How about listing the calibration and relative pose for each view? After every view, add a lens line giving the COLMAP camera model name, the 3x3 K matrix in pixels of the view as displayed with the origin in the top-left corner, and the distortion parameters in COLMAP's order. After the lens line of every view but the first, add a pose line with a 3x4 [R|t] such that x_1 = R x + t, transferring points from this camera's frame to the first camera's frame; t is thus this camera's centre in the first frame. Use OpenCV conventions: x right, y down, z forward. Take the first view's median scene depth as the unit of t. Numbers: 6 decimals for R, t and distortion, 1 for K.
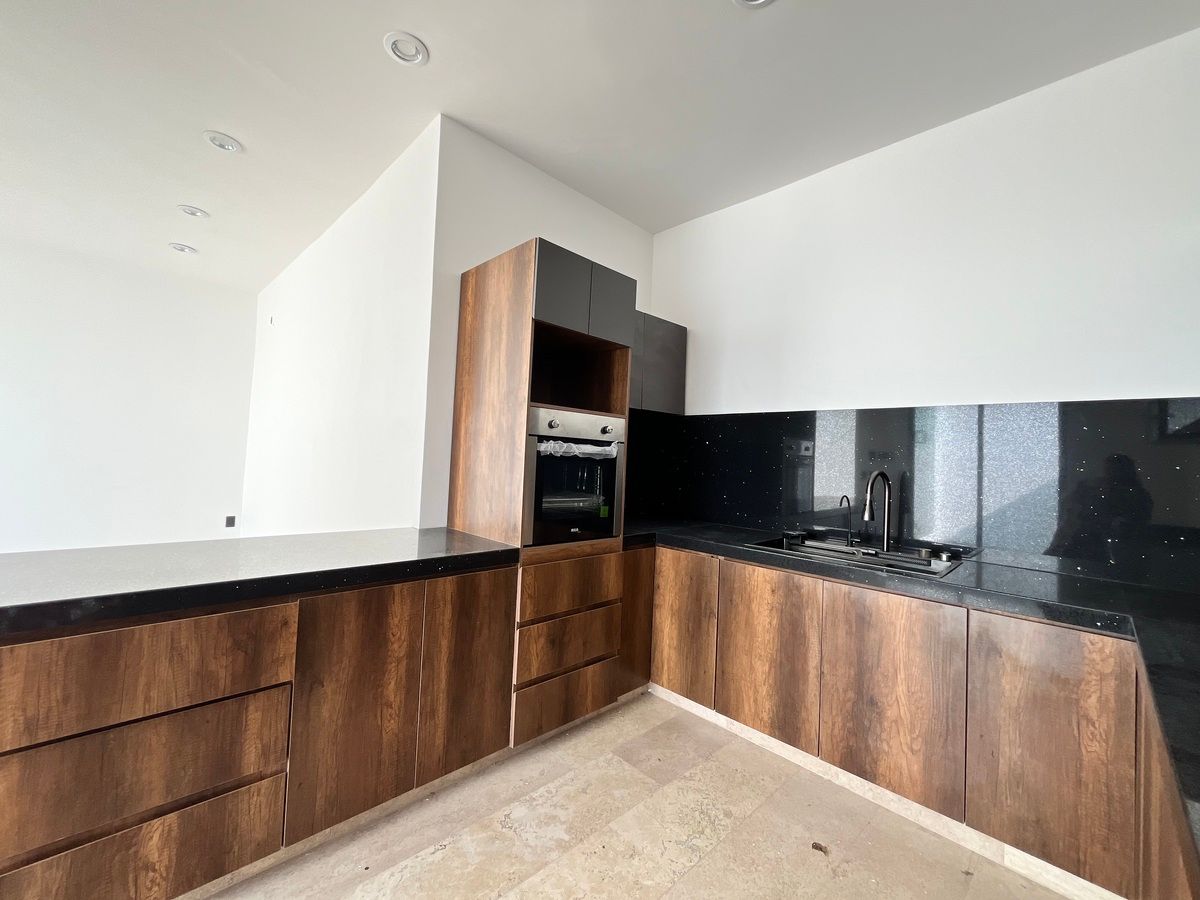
lens RADIAL K [[486.2, 0, 598.0], [0, 486.2, 444.5], [0, 0, 1]] dist [-0.000772, -0.000086]
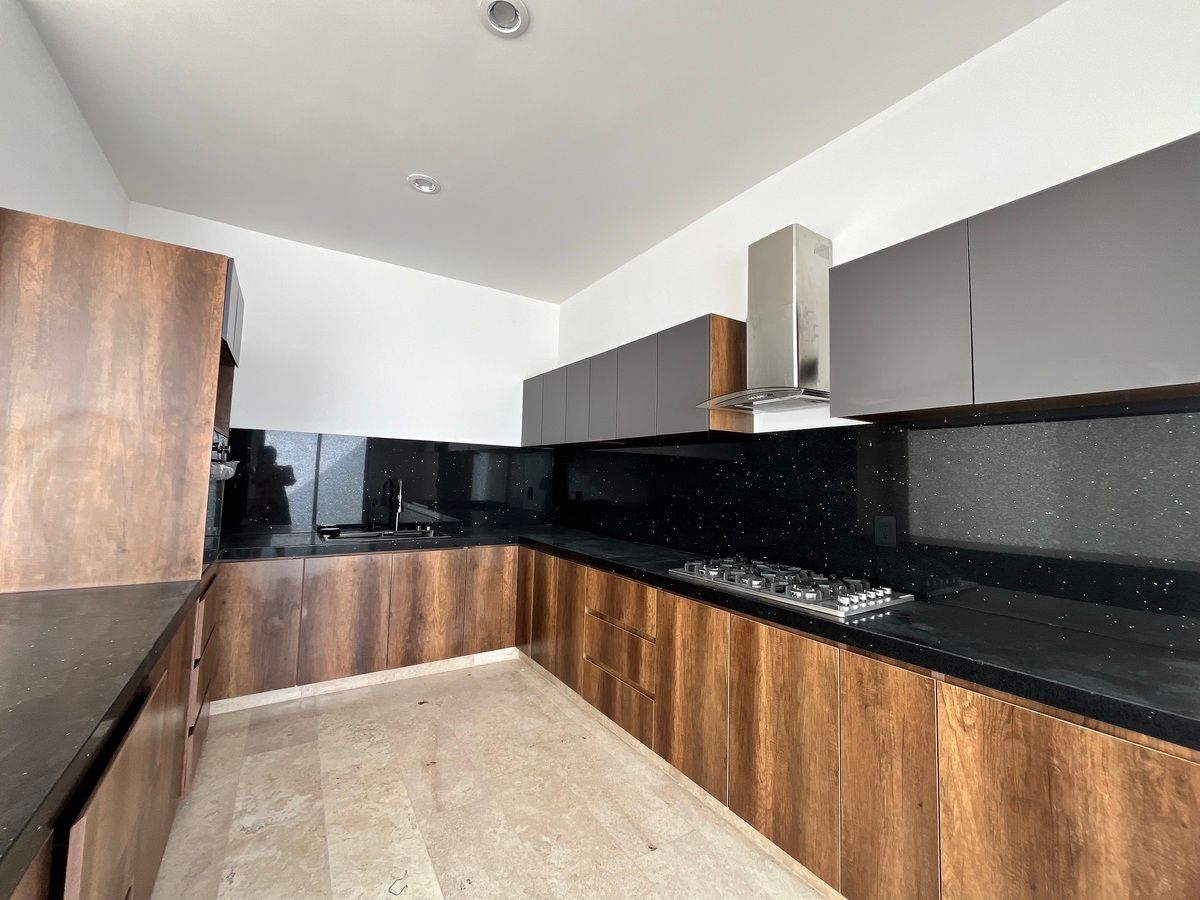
lens RADIAL K [[483.4, 0, 597.8], [0, 483.4, 444.1], [0, 0, 1]] dist [-0.000638, -0.000576]
pose [[0.199999, 0.029996, 0.979337, -0.906843], [-0.046407, 0.998699, -0.021112, -0.064848], [-0.978697, -0.041226, 0.201131, 0.066189]]
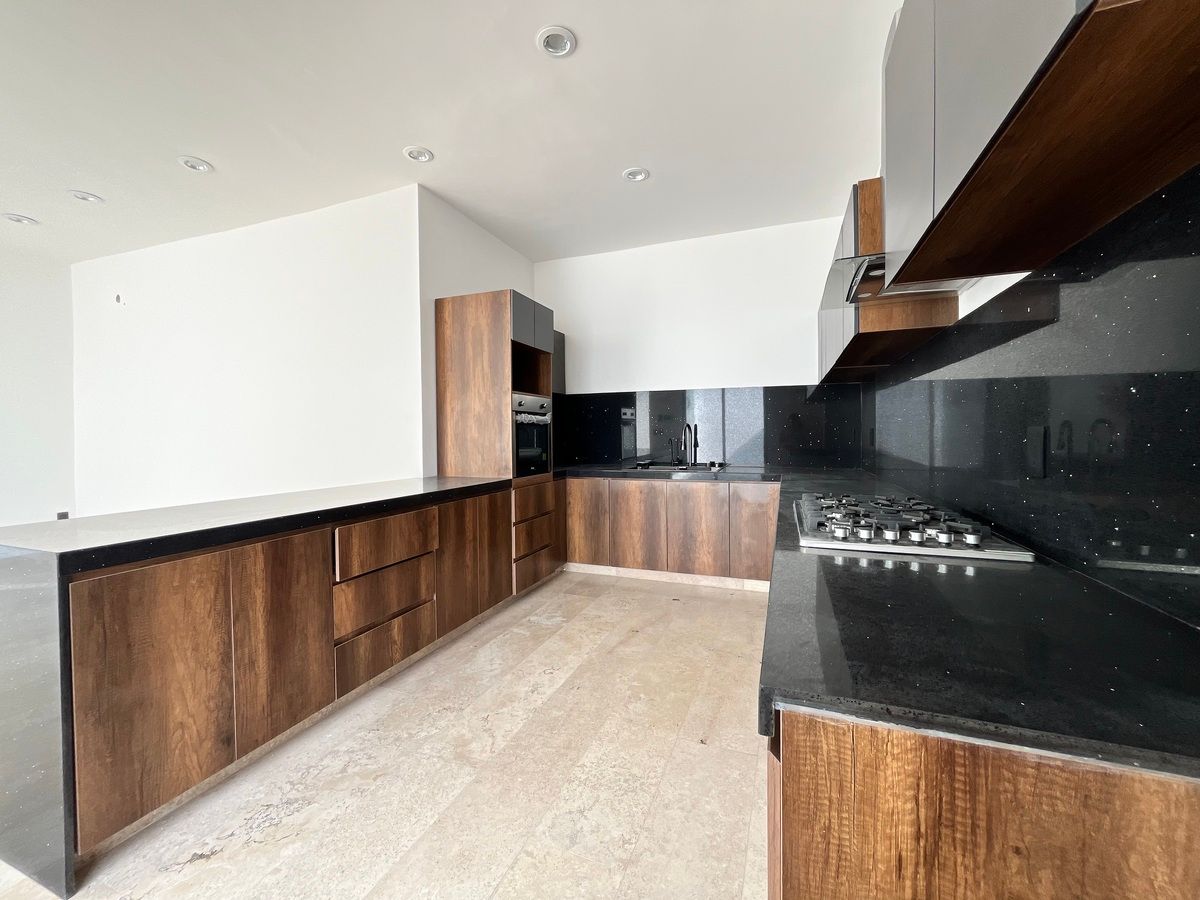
lens RADIAL K [[483.4, 0, 597.8], [0, 483.4, 444.1], [0, 0, 1]] dist [-0.000638, -0.000576]
pose [[0.909989, -0.061140, 0.410101, -0.550994], [0.036996, 0.997096, 0.066560, -0.005084], [-0.412979, -0.045396, 0.909608, -0.611241]]
